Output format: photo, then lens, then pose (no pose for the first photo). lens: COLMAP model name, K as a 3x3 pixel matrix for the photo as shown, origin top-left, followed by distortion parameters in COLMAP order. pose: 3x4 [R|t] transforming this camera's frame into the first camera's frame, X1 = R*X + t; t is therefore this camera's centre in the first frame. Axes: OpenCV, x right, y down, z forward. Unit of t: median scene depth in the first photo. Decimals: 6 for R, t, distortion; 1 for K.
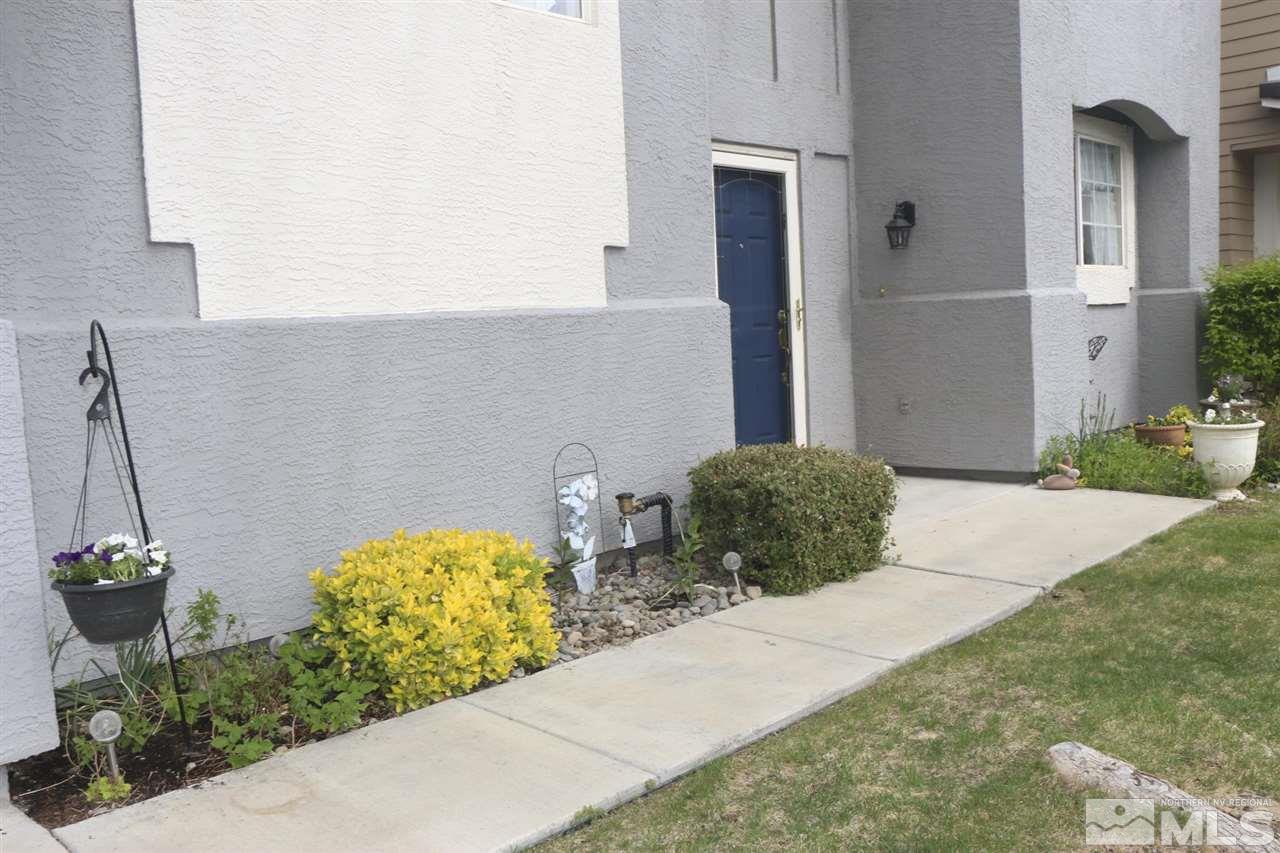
lens RADIAL K [[1049.6, 0, 640.0], [0, 1049.6, 426.5], [0, 0, 1]] dist [-0.003797, -0.001243]
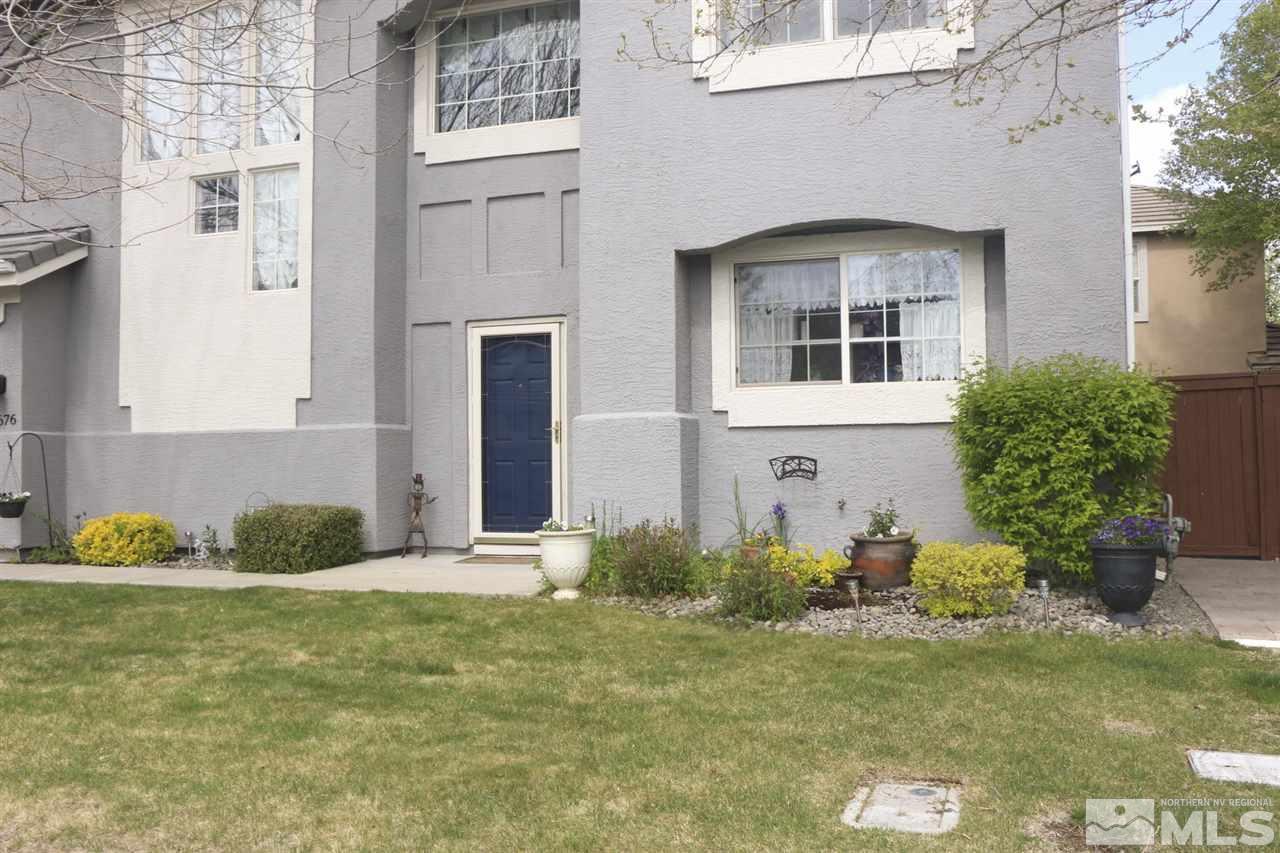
lens RADIAL K [[1049.6, 0, 640.0], [0, 1049.6, 426.5], [0, 0, 1]] dist [-0.003797, -0.001243]
pose [[0.445410, 0.015873, -0.895186, 2.052445], [-0.092903, 0.995265, -0.028578, -0.121459], [0.890493, 0.095895, 0.444776, 0.692333]]
